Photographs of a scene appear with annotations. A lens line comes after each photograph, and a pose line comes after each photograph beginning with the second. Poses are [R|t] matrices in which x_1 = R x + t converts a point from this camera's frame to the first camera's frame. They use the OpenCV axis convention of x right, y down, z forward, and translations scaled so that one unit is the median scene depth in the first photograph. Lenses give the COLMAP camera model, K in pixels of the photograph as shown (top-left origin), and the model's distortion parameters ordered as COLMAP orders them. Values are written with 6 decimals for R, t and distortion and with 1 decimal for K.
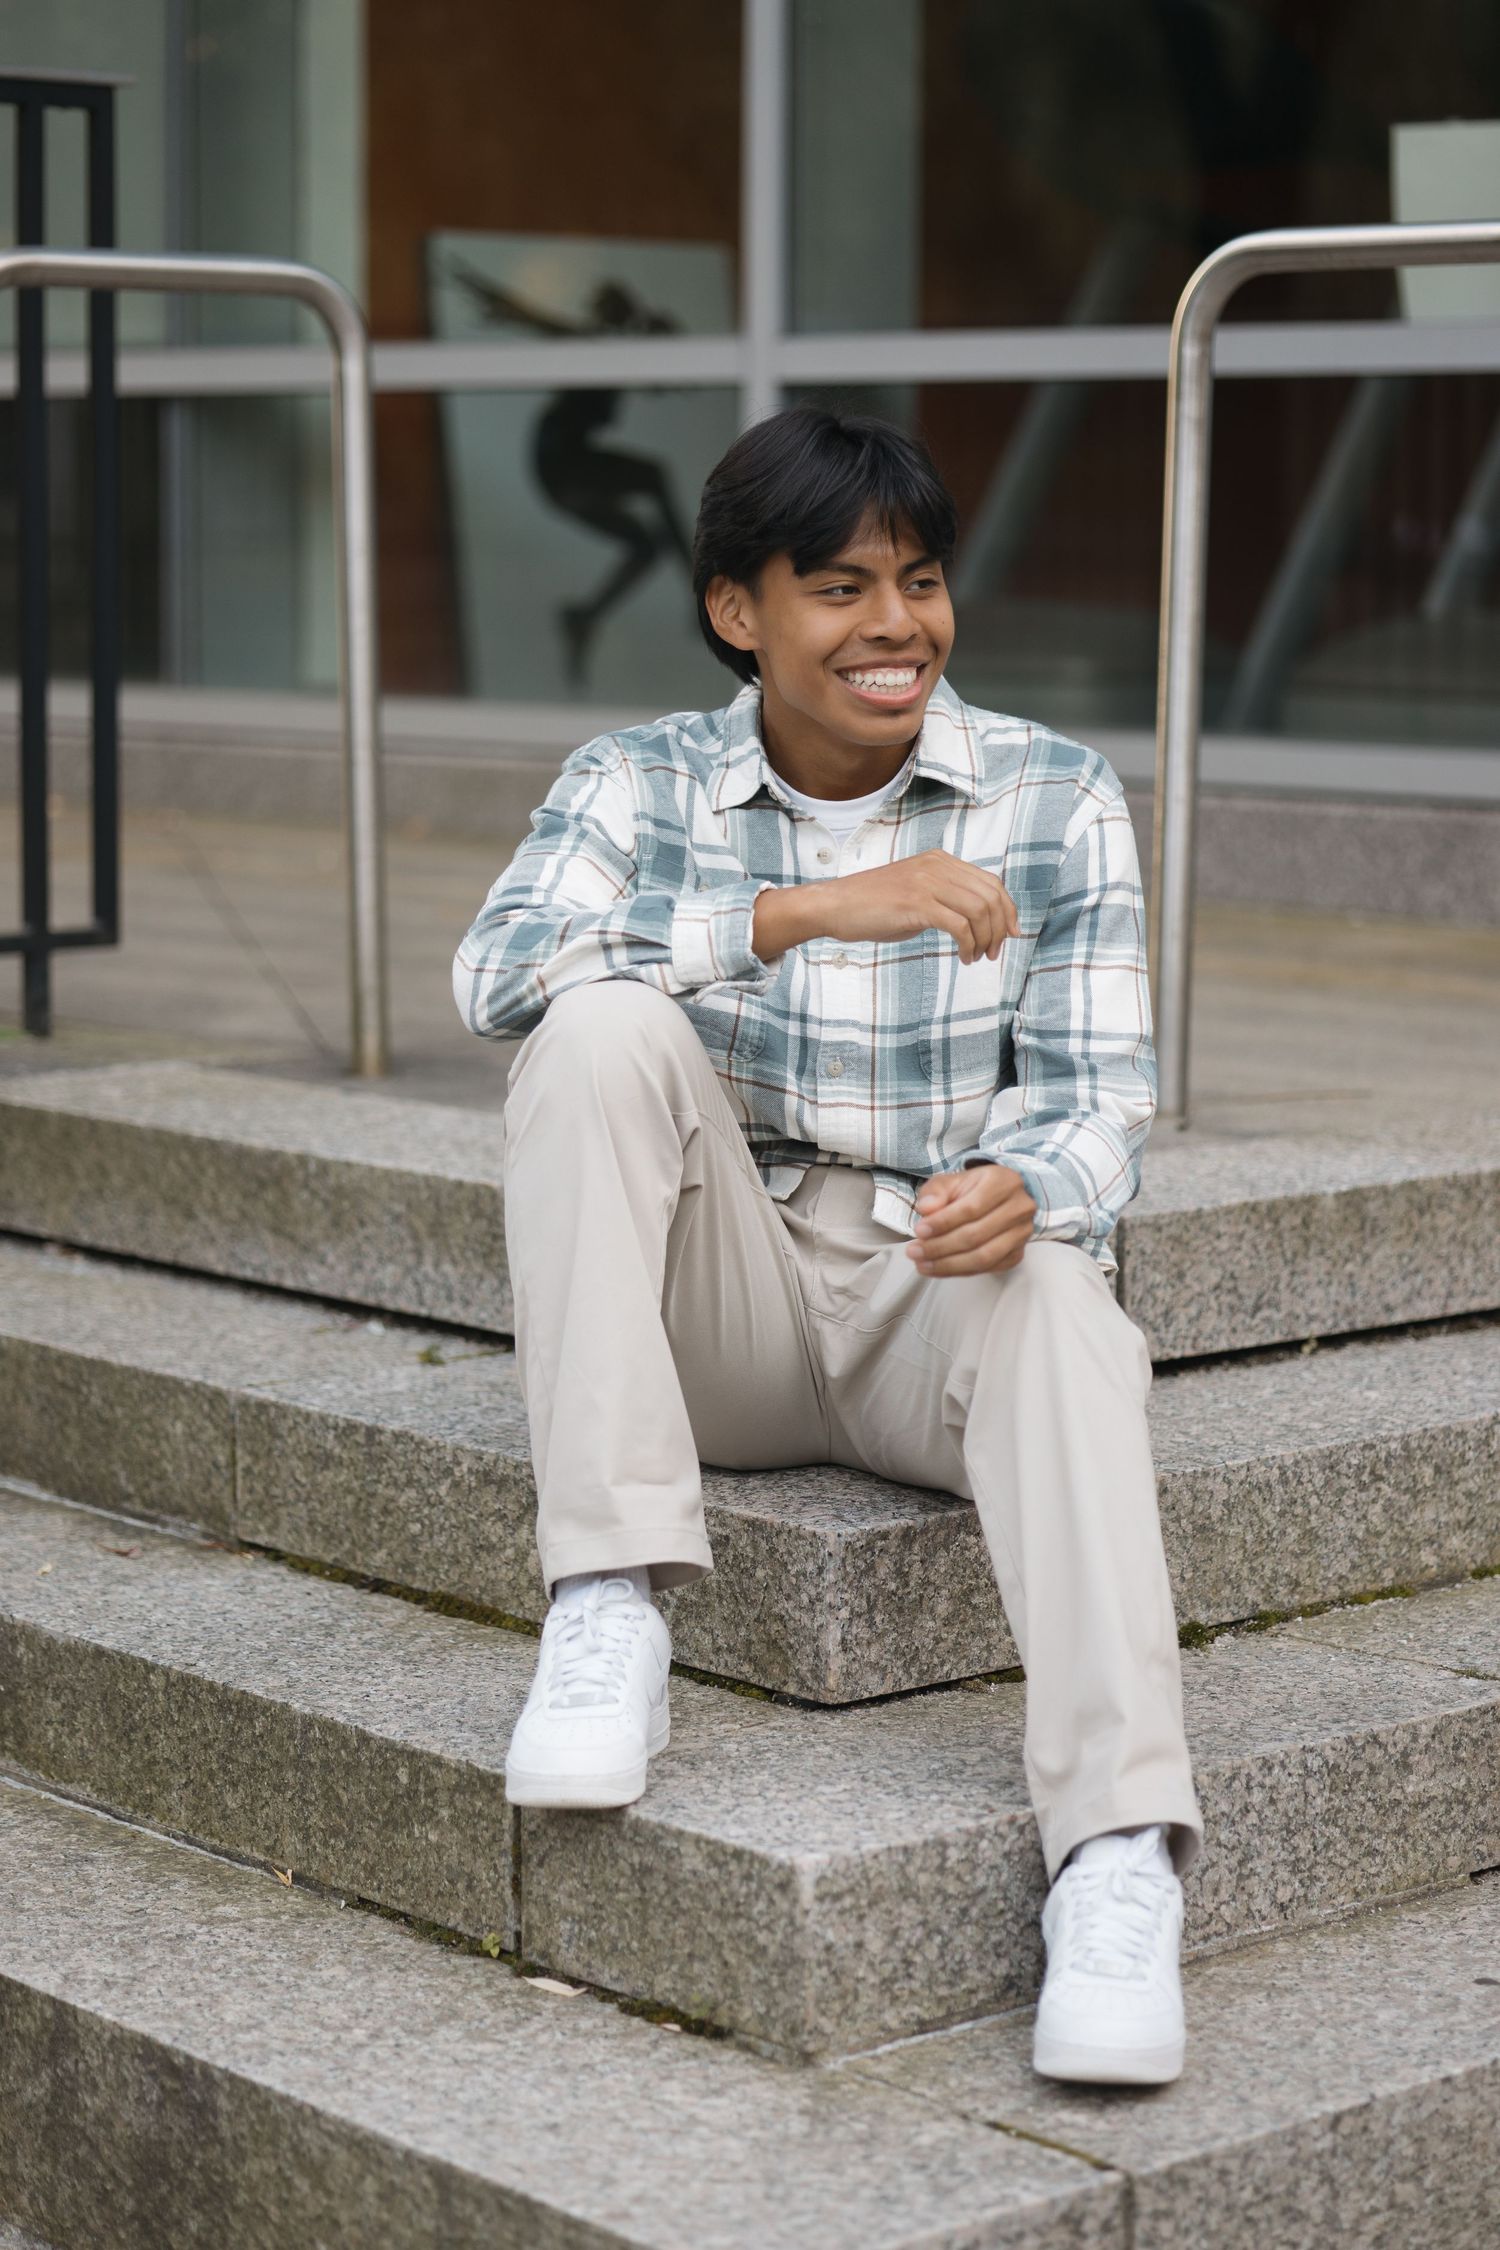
lens RADIAL K [[5216.5, 0, 750.0], [0, 5216.5, 1125.0], [0, 0, 1]] dist [-0.043857, 0.370844]
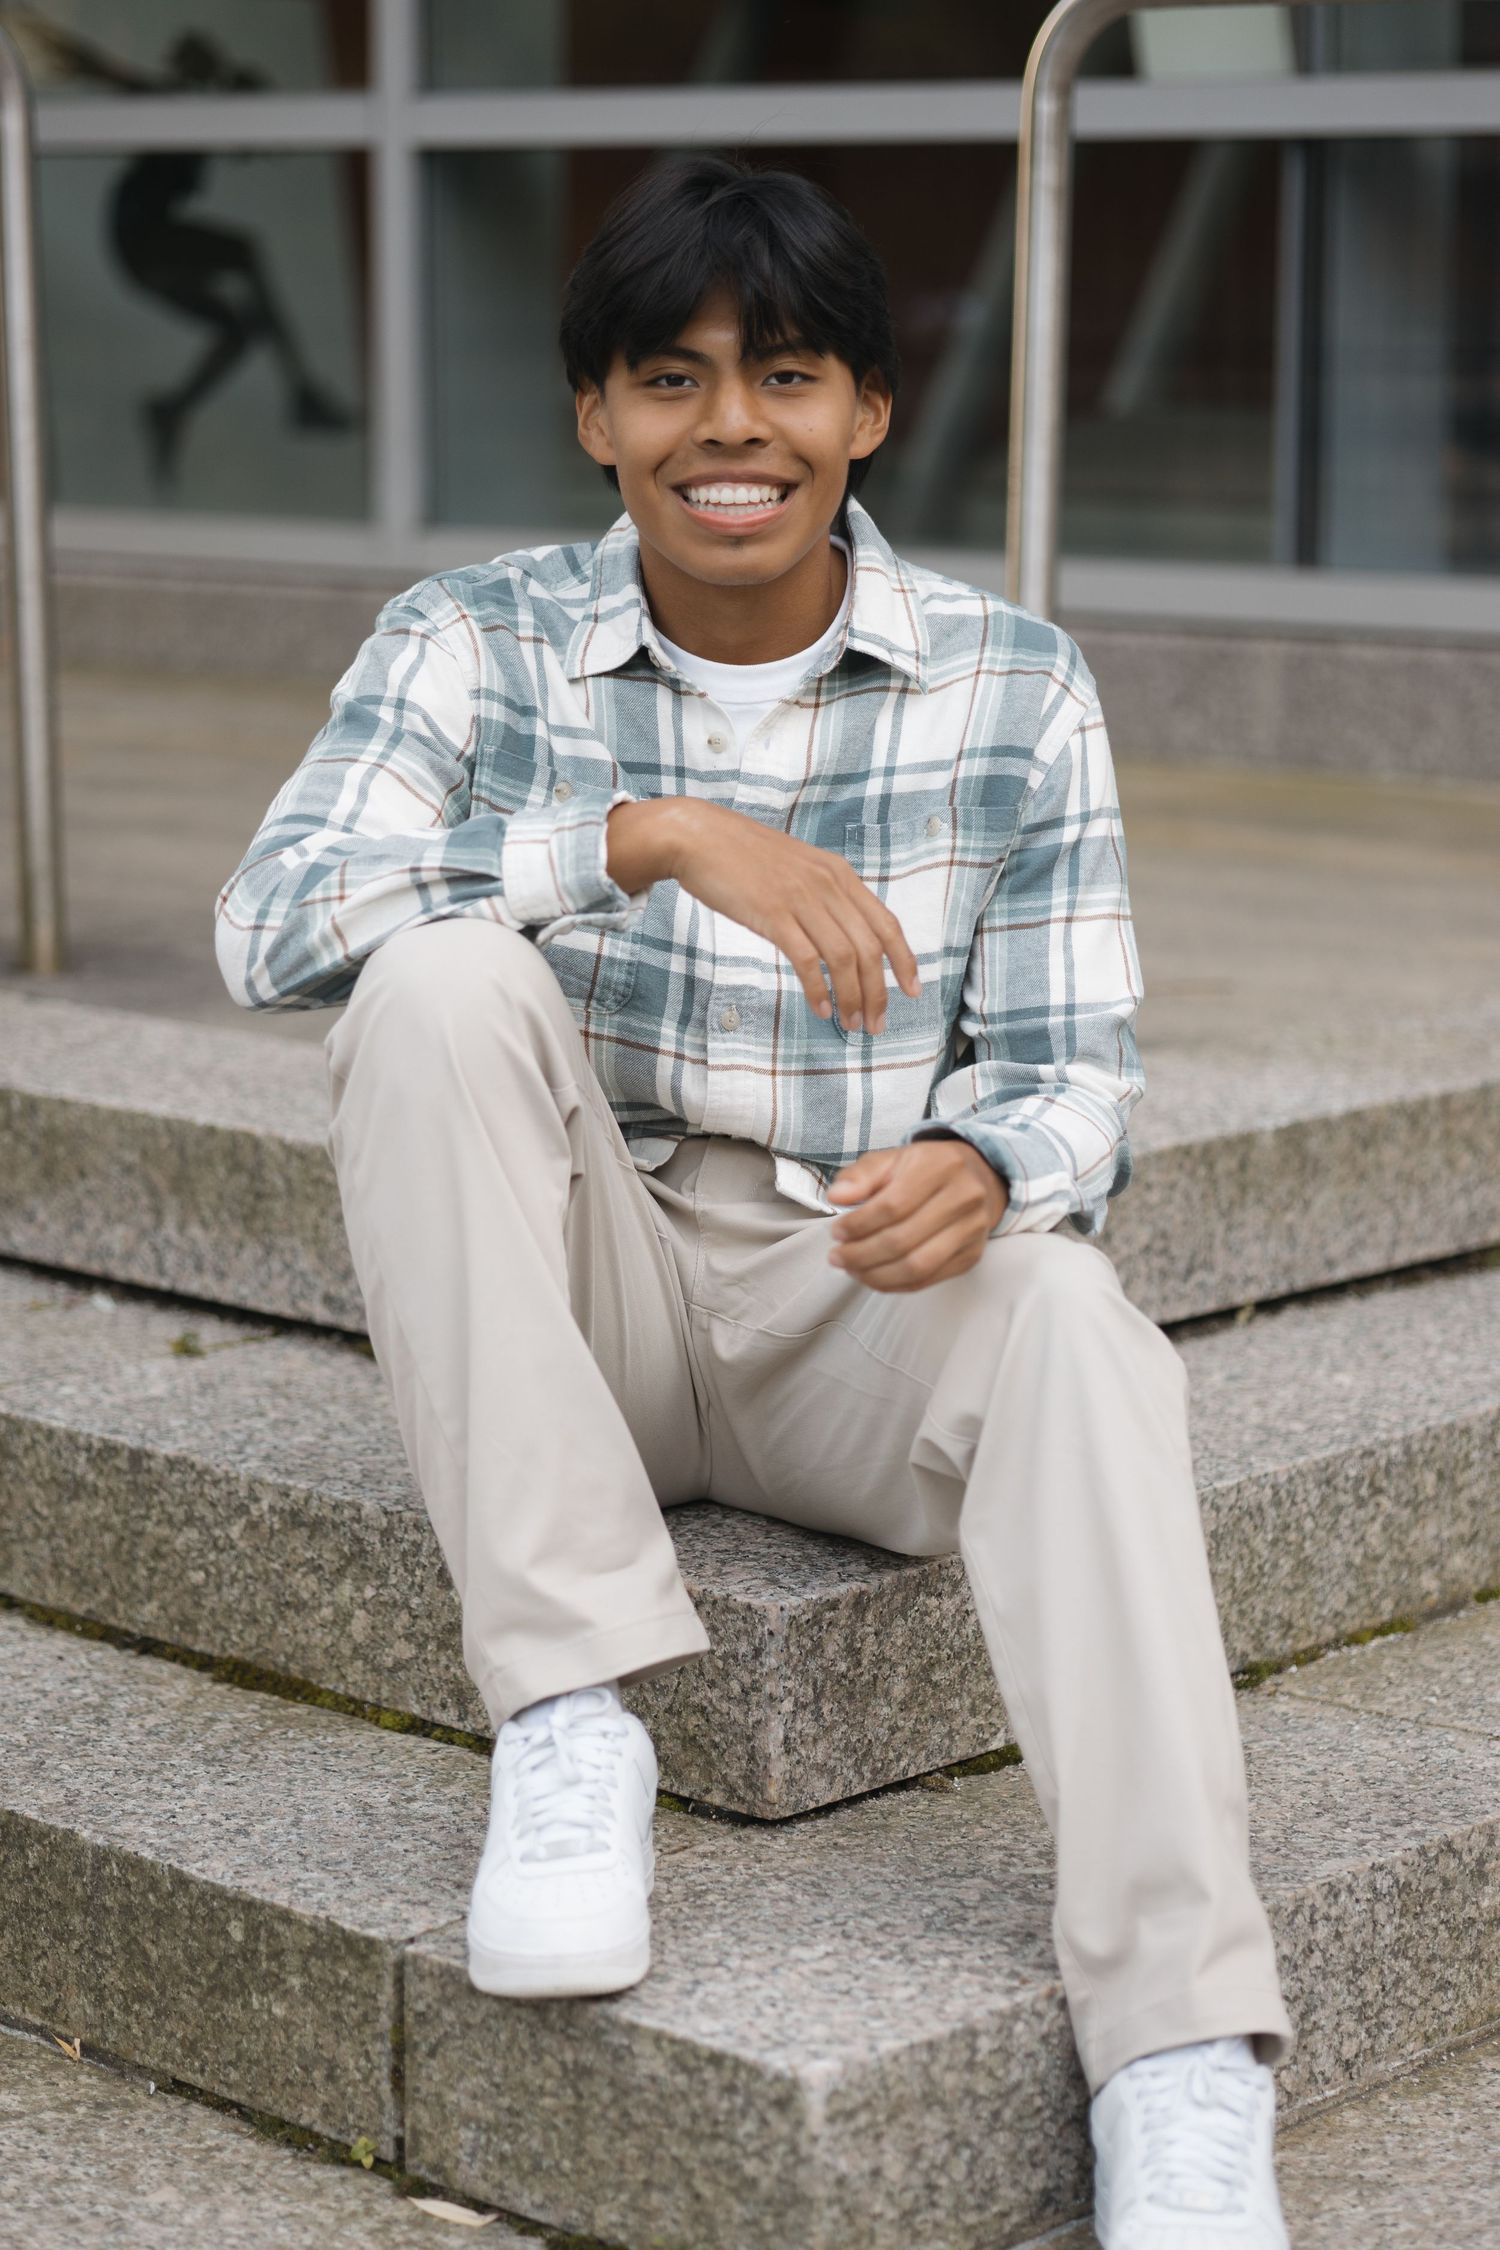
lens RADIAL K [[5216.5, 0, 750.0], [0, 5216.5, 1125.0], [0, 0, 1]] dist [-0.043857, 0.370844]
pose [[0.994379, -0.013429, 0.105028, -0.069022], [0.009054, 0.999076, 0.042022, -0.027530], [-0.105495, -0.040835, 0.993581, 0.216087]]
